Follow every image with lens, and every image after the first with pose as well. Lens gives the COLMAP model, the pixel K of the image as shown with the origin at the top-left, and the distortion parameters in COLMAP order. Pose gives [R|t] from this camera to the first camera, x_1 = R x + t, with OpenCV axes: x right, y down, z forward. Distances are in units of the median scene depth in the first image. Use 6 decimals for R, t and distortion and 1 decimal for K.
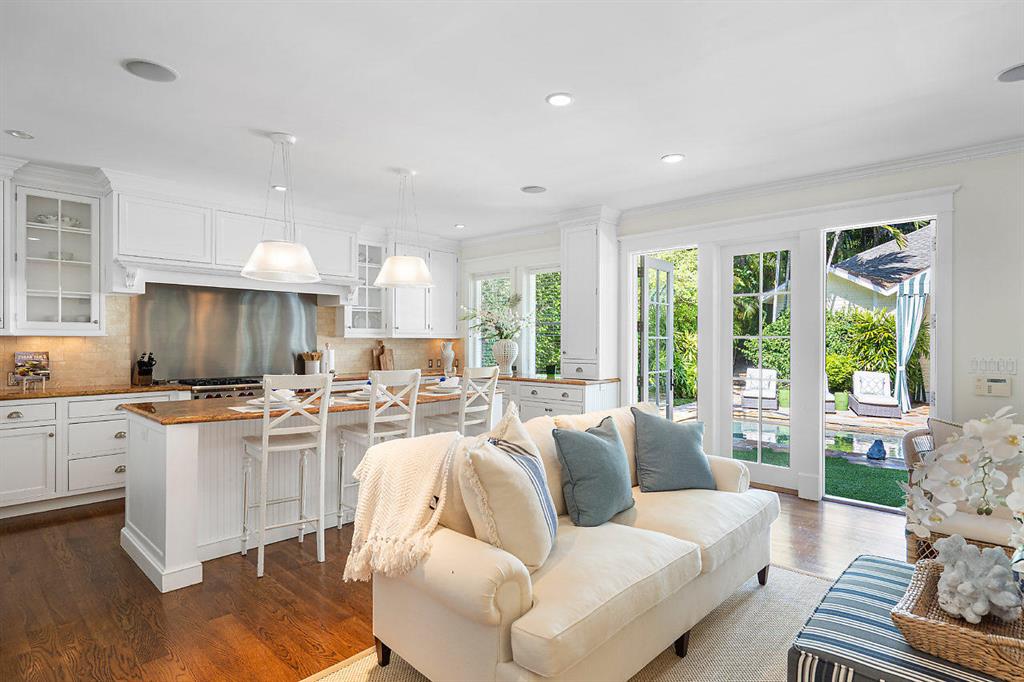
lens RADIAL K [[534.9, 0, 508.0], [0, 534.9, 343.1], [0, 0, 1]] dist [-0.003587, -0.000251]
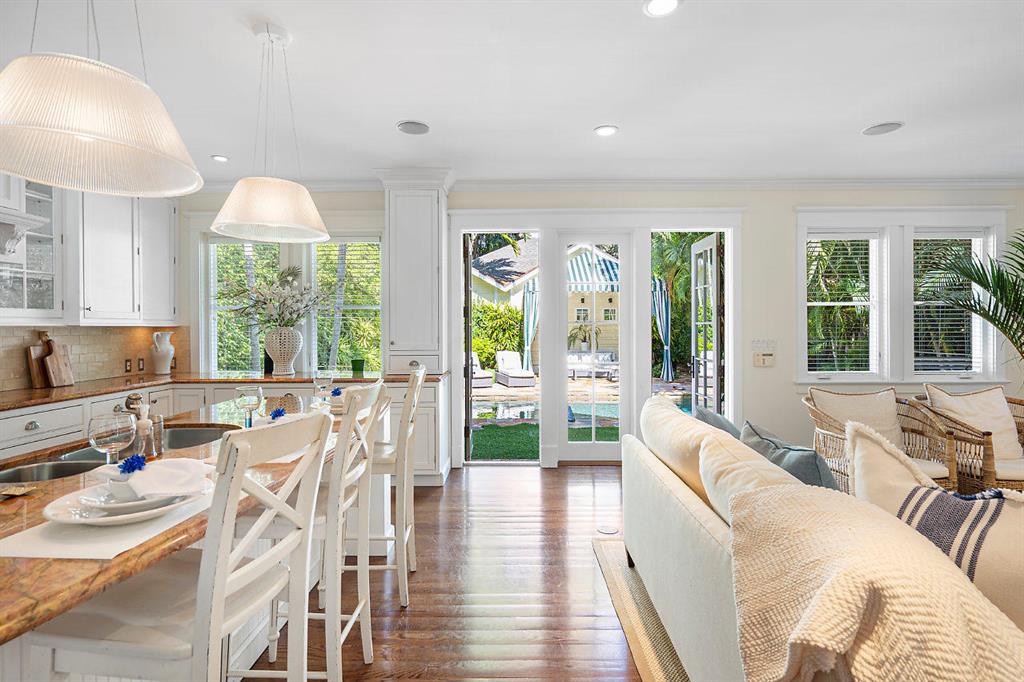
lens RADIAL K [[497.5, 0, 508.5], [0, 497.5, 337.4], [0, 0, 1]] dist [0.015445, 0.000151]
pose [[0.734924, -0.020124, 0.677850, -0.114248], [0.009772, 0.999770, 0.019087, -0.001539], [-0.678079, -0.007403, 0.734952, 0.133336]]
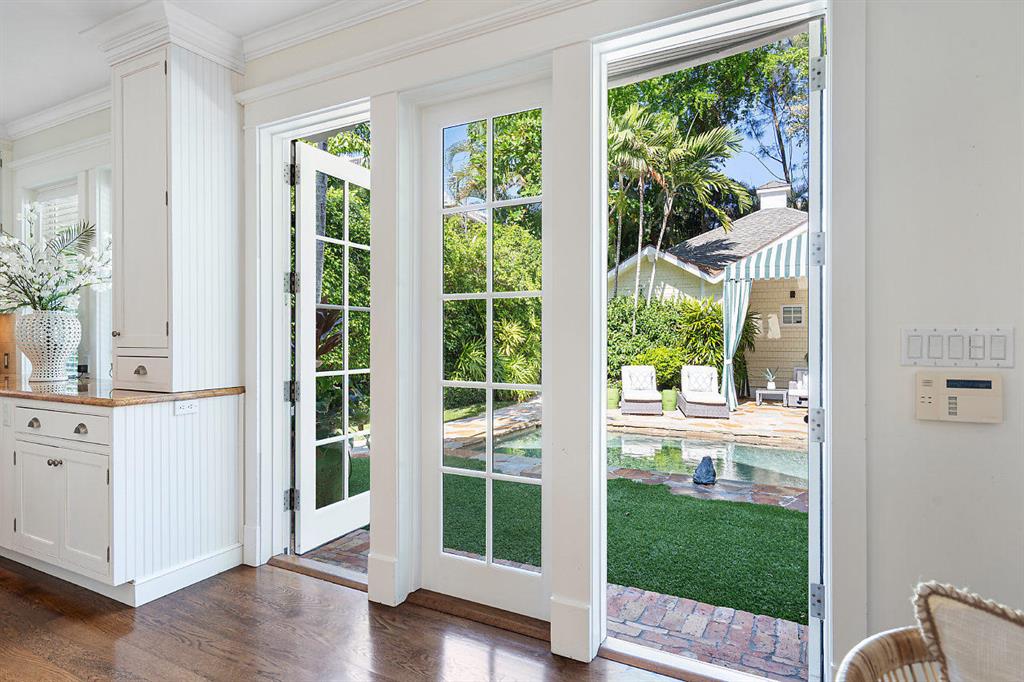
lens RADIAL K [[562.7, 0, 511.1], [0, 562.7, 338.6], [0, 0, 1]] dist [-0.004730, -0.001866]
pose [[0.962963, -0.001223, 0.269629, 0.124886], [0.001869, 0.999996, -0.002140, 0.009636], [-0.269625, 0.002565, 0.962962, 0.180659]]
